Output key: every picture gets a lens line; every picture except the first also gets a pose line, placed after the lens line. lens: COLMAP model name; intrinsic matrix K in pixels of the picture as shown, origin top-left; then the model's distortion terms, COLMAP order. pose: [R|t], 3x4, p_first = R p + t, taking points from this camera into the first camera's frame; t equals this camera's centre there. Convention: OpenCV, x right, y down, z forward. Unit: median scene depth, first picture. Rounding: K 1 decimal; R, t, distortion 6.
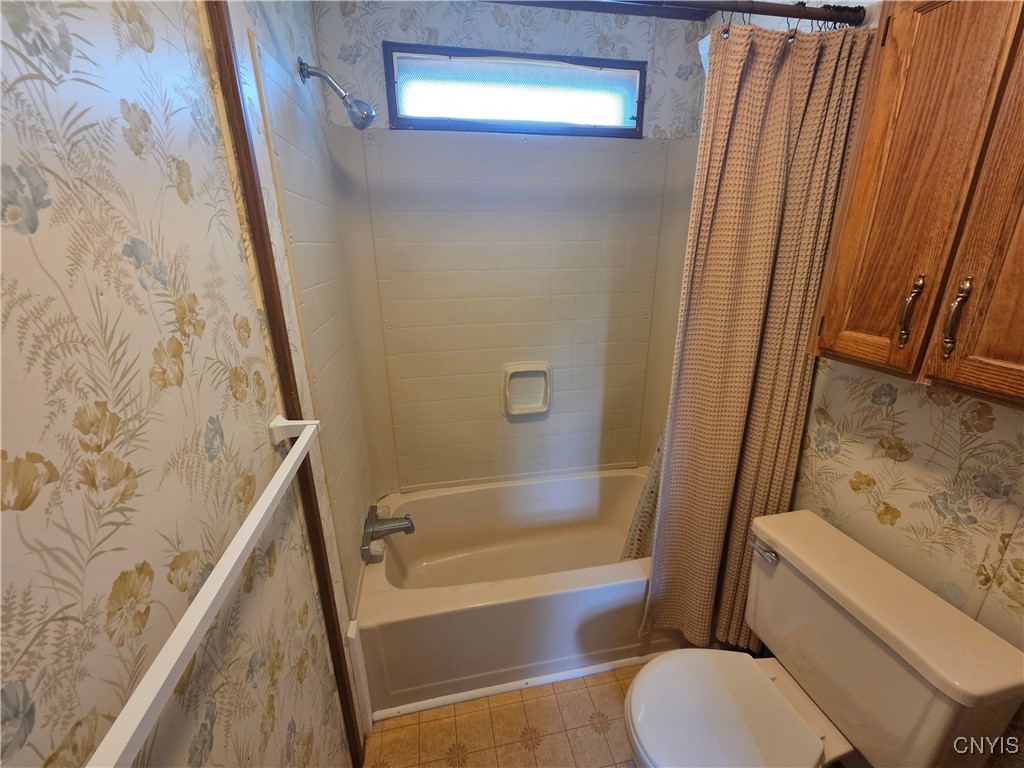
lens RADIAL K [[417.1, 0, 509.0], [0, 417.1, 382.7], [0, 0, 1]] dist [0.006970, -0.001796]
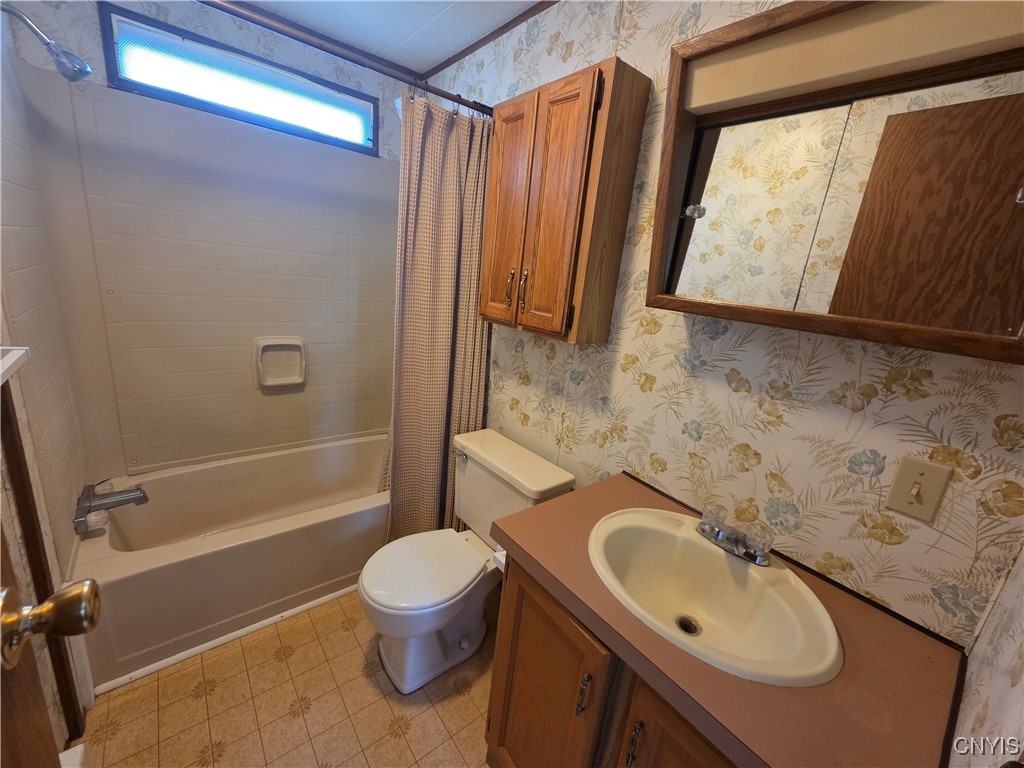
lens RADIAL K [[417.1, 0, 510.2], [0, 417.1, 382.4], [0, 0, 1]] dist [0.006970, -0.001796]
pose [[0.879148, -0.022926, 0.475997, 0.077499], [0.038378, 0.999004, -0.022766, 0.186133], [-0.475001, 0.038282, 0.879152, -0.369276]]
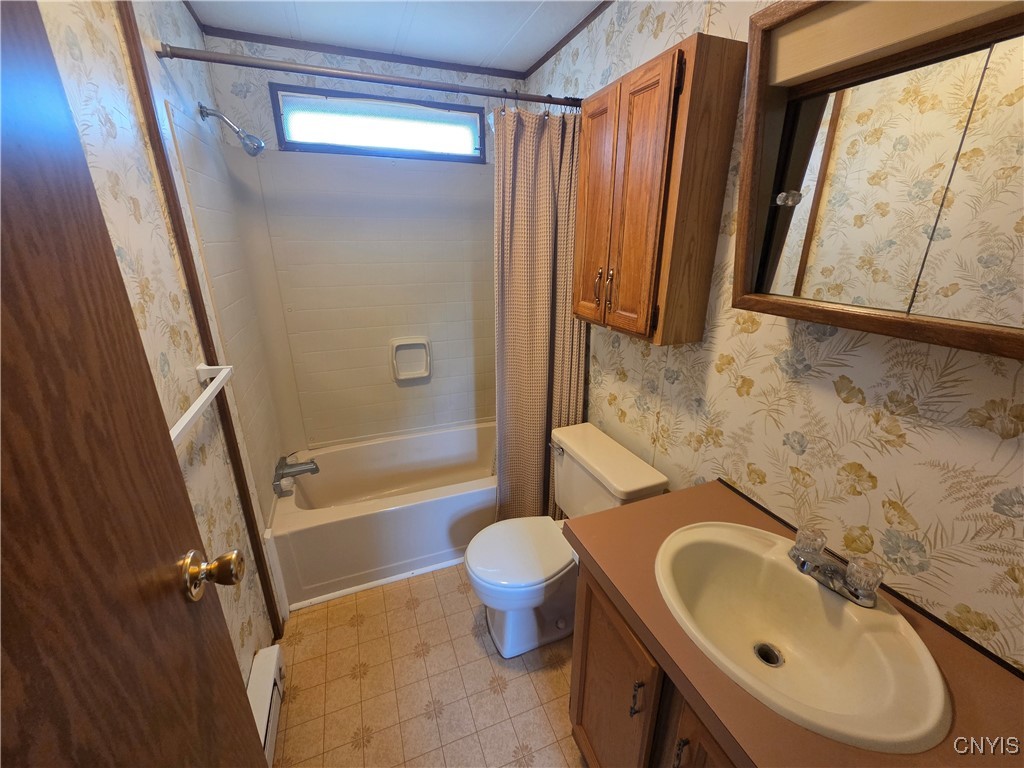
lens RADIAL K [[417.1, 0, 509.3], [0, 417.1, 382.7], [0, 0, 1]] dist [0.006970, -0.001796]
pose [[0.984377, -0.047798, 0.169461, 0.190498], [0.045233, 0.998796, 0.018969, 0.124345], [-0.170164, -0.011008, 0.985354, -0.465072]]
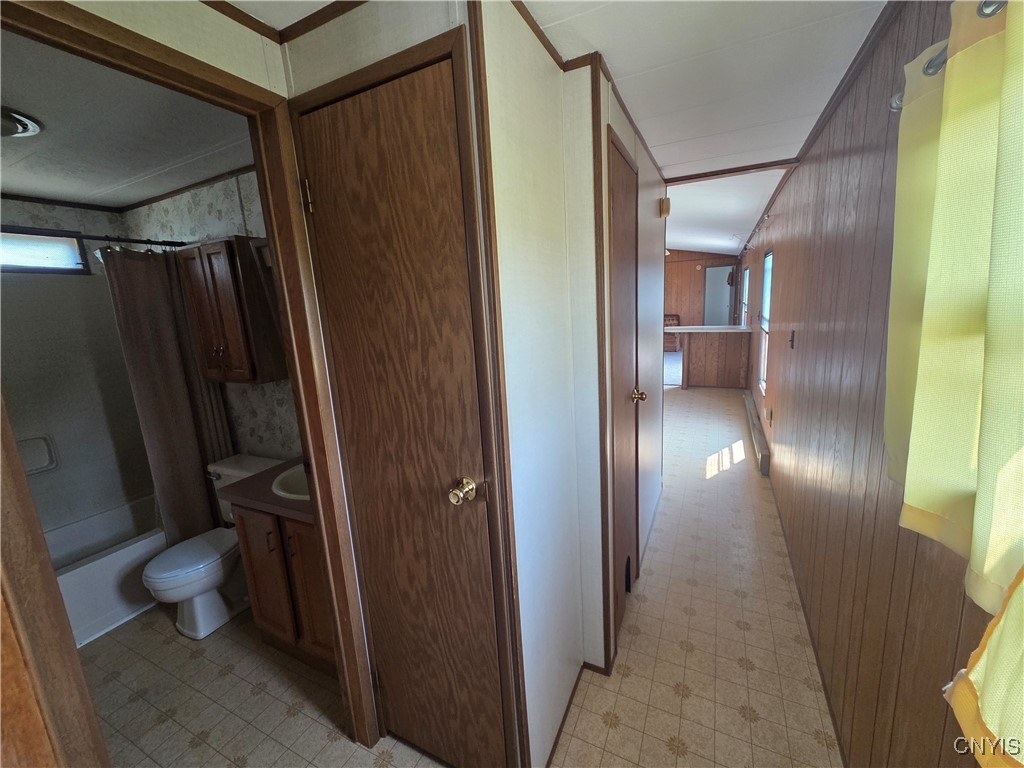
lens RADIAL K [[417.1, 0, 511.8], [0, 417.1, 382.9], [0, 0, 1]] dist [0.006970, -0.001796]
pose [[0.602418, -0.172854, 0.779240, -0.041919], [0.298741, 0.954139, -0.019300, 0.437270], [-0.740167, 0.244418, 0.626429, -1.511040]]
